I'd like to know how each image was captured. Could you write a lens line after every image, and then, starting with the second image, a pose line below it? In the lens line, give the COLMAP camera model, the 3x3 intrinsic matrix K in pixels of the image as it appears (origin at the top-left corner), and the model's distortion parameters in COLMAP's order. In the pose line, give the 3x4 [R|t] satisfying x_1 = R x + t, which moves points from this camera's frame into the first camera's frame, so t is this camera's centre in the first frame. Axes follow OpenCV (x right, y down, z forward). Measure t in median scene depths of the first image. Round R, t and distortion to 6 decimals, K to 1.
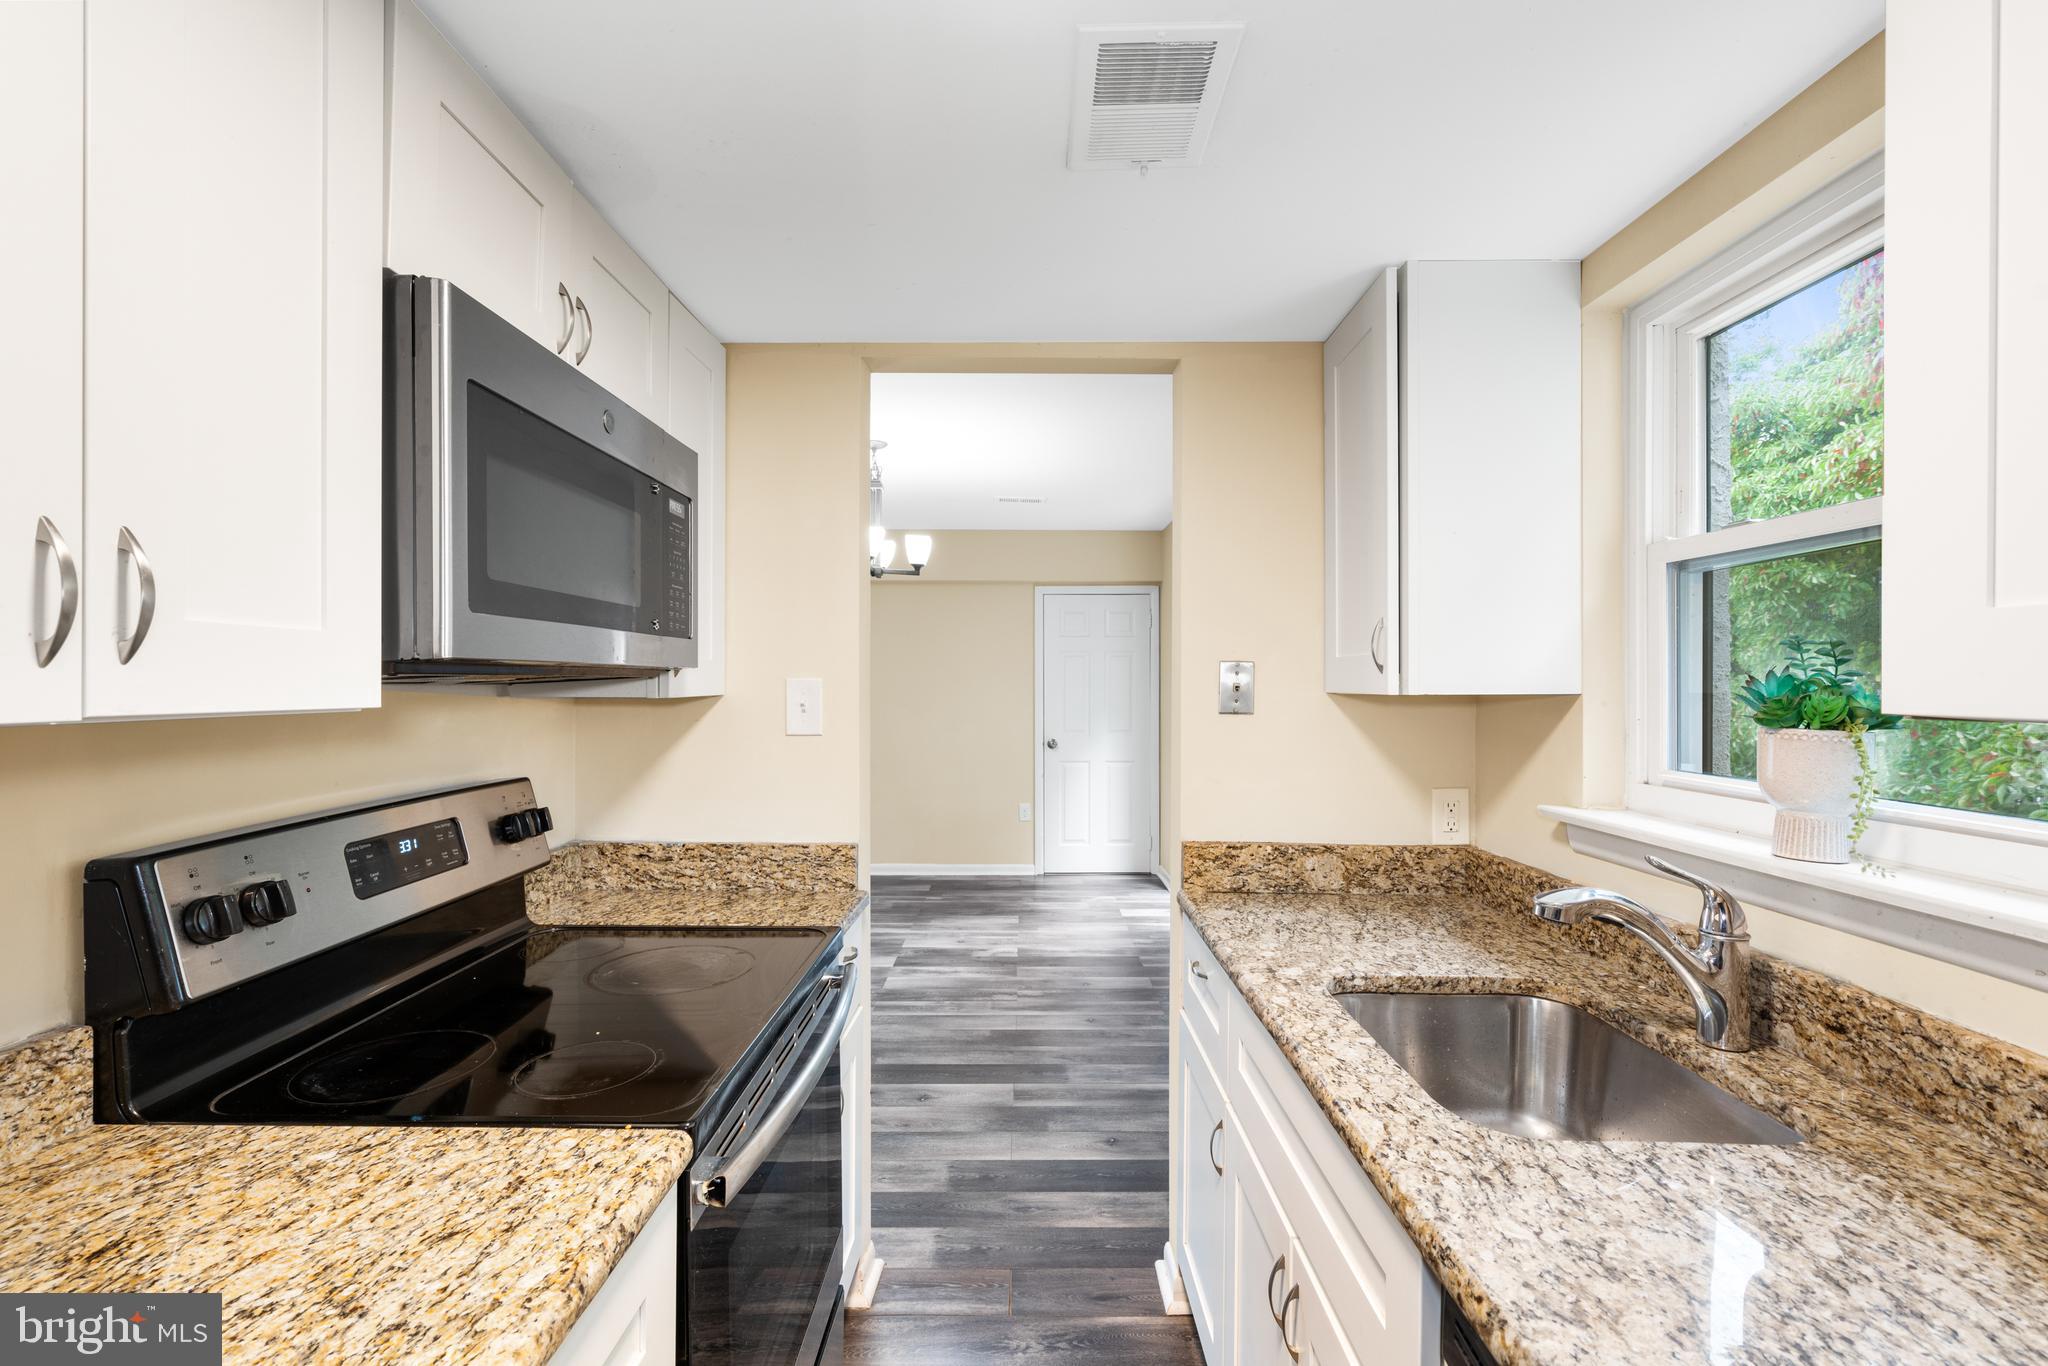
lens RADIAL K [[927.7, 0, 1024.0], [0, 927.7, 683.0], [0, 0, 1]] dist [0.000182, 0.001311]
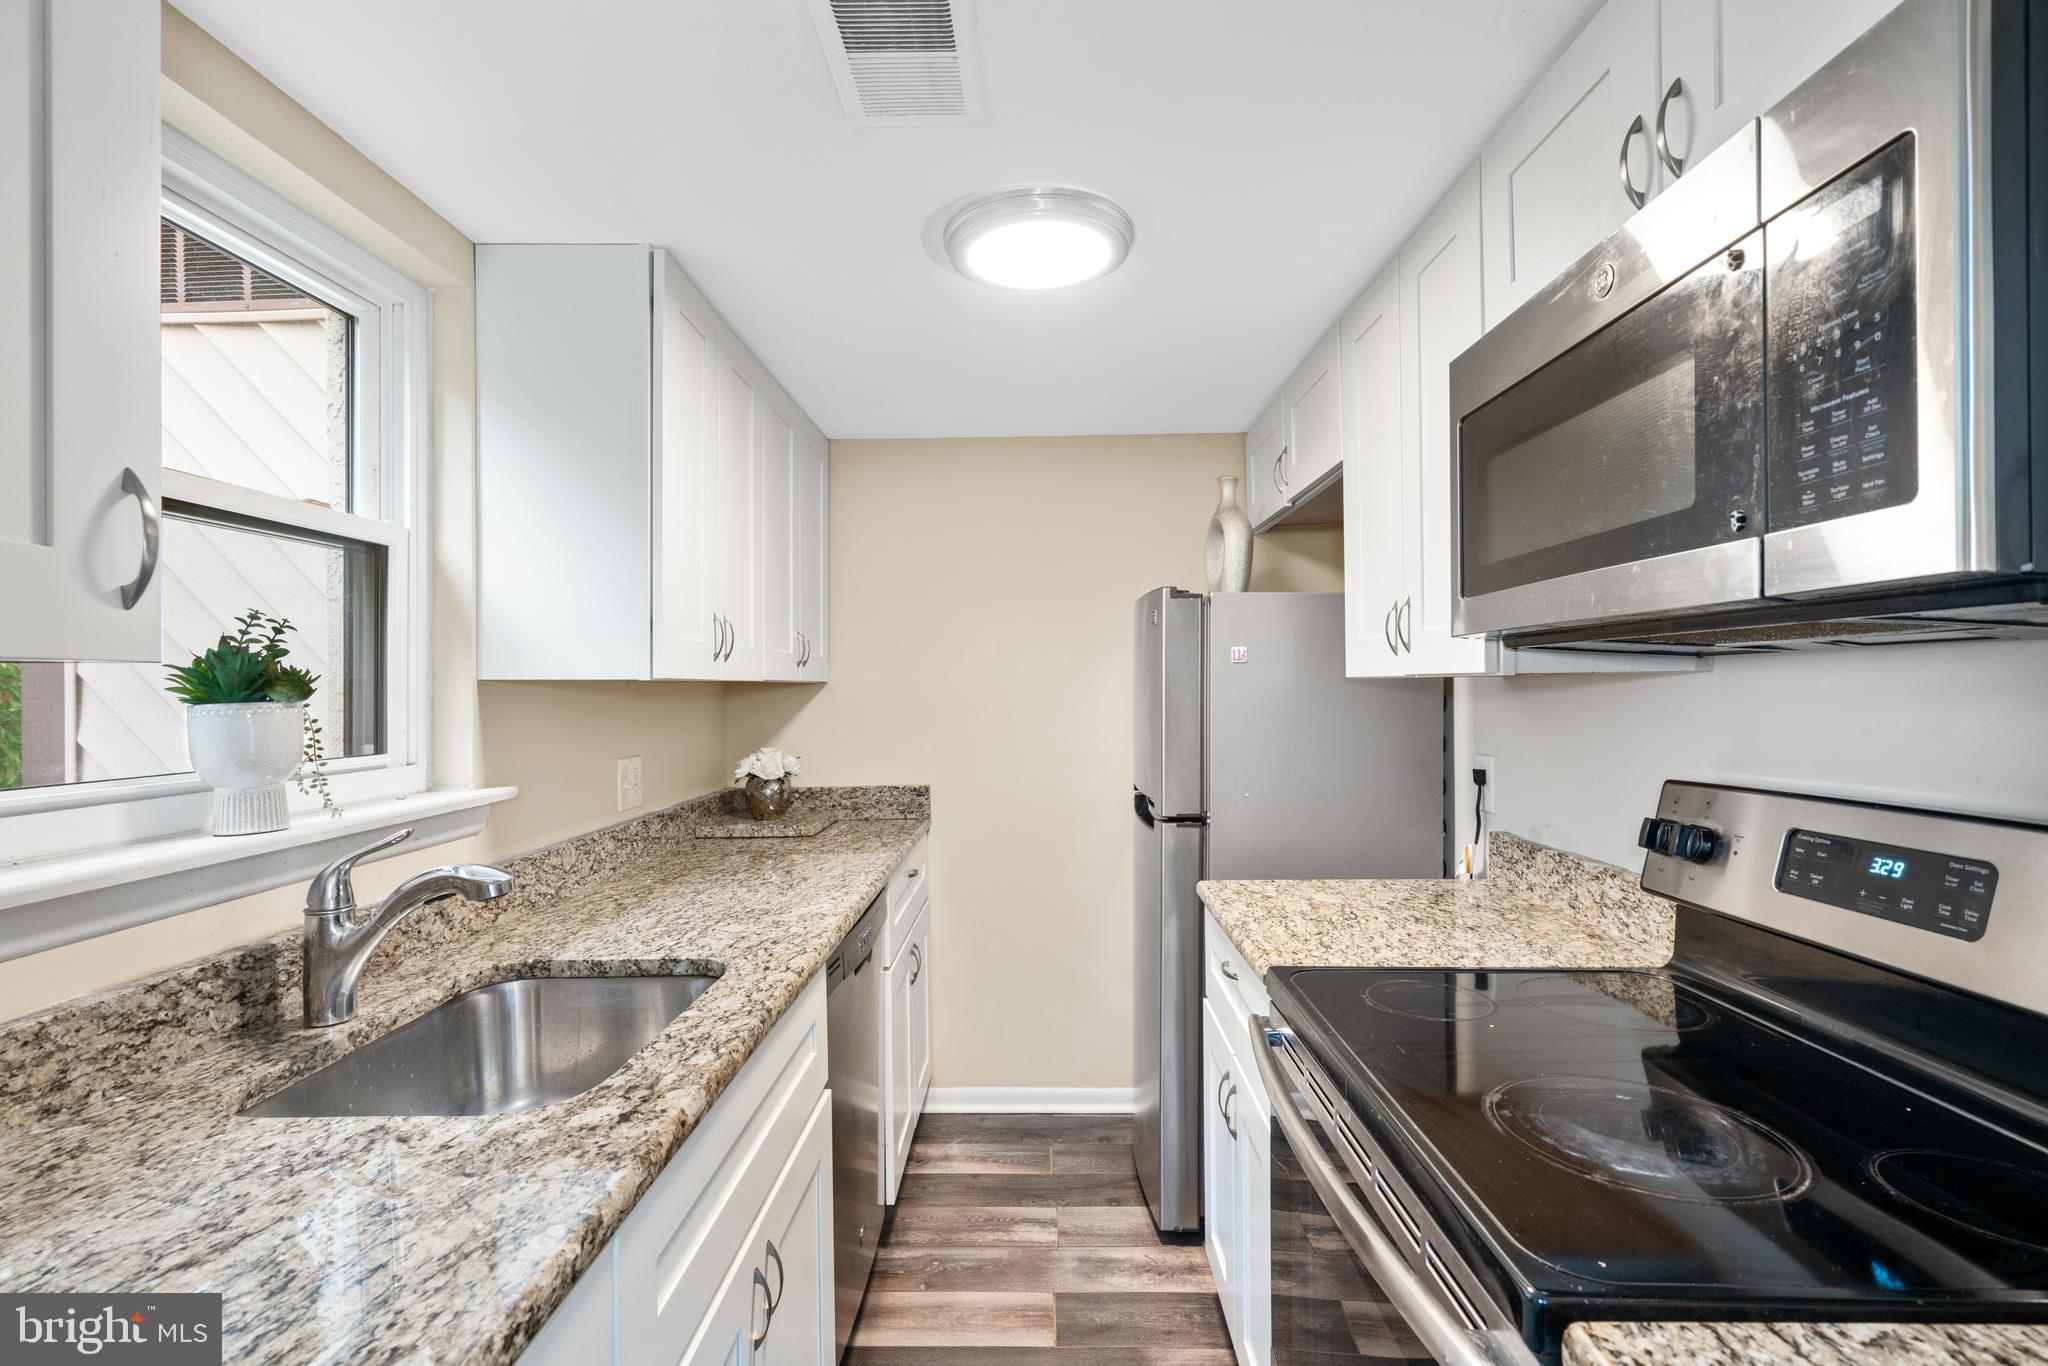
lens RADIAL K [[927.7, 0, 1024.0], [0, 927.7, 683.0], [0, 0, 1]] dist [0.000182, 0.001311]
pose [[-0.999883, 0.005435, 0.014276, -0.005154], [0.005365, 0.999974, -0.004888, 0.031198], [-0.014302, -0.004811, -0.999886, 1.687509]]
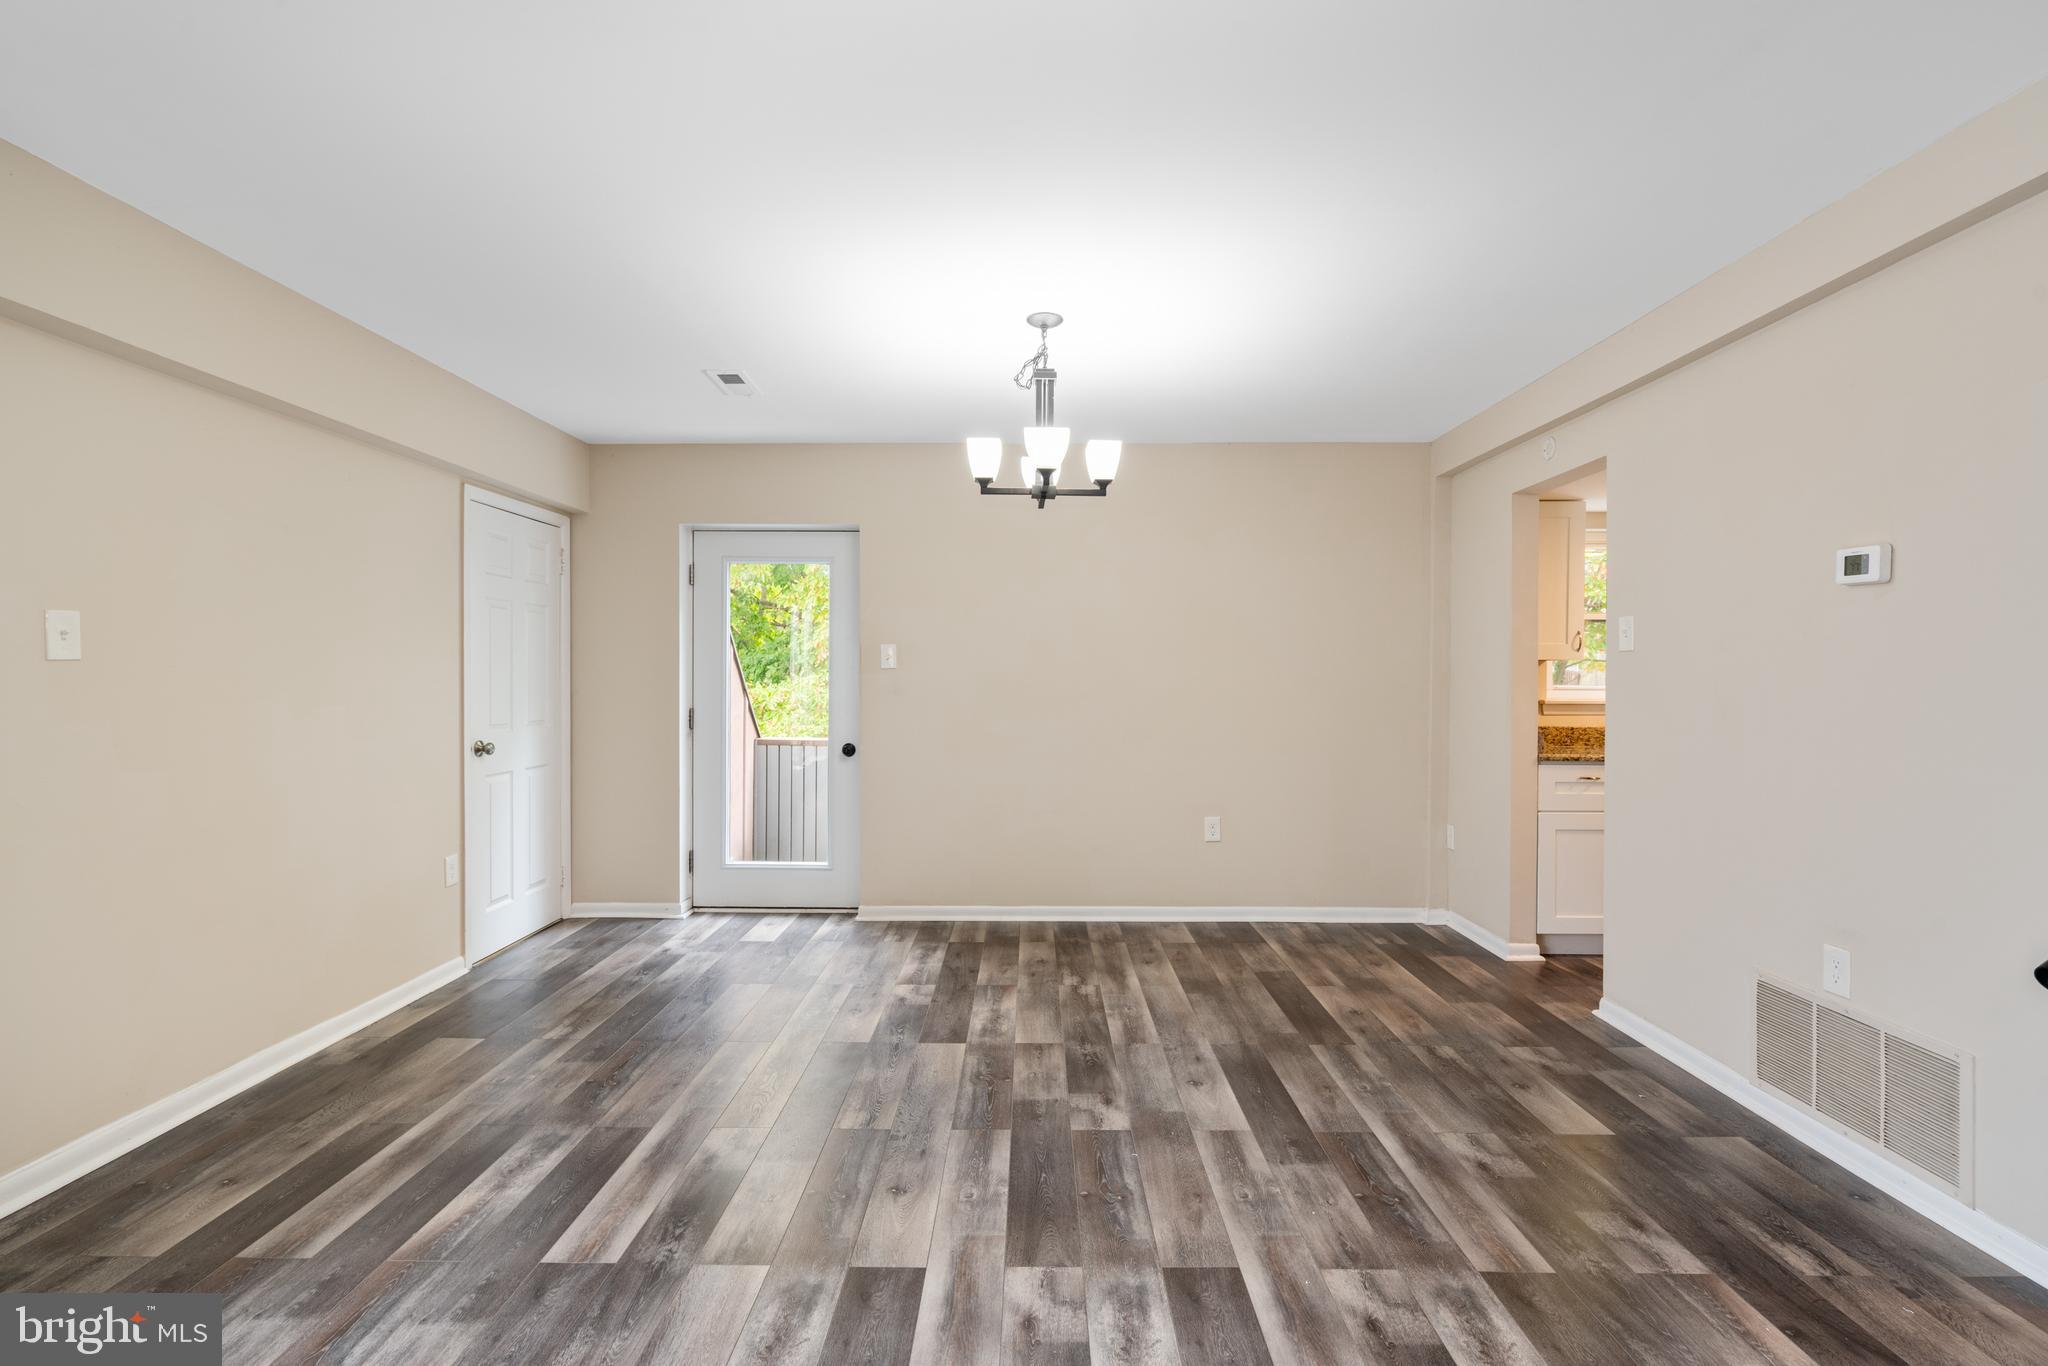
lens RADIAL K [[927.7, 0, 1024.0], [0, 927.7, 683.0], [0, 0, 1]] dist [0.000182, 0.001311]
pose [[0.010500, -0.008625, 0.999908, -2.749379], [-0.005262, 0.999948, 0.008681, 0.077393], [-0.999931, -0.005353, 0.010454, 3.082201]]
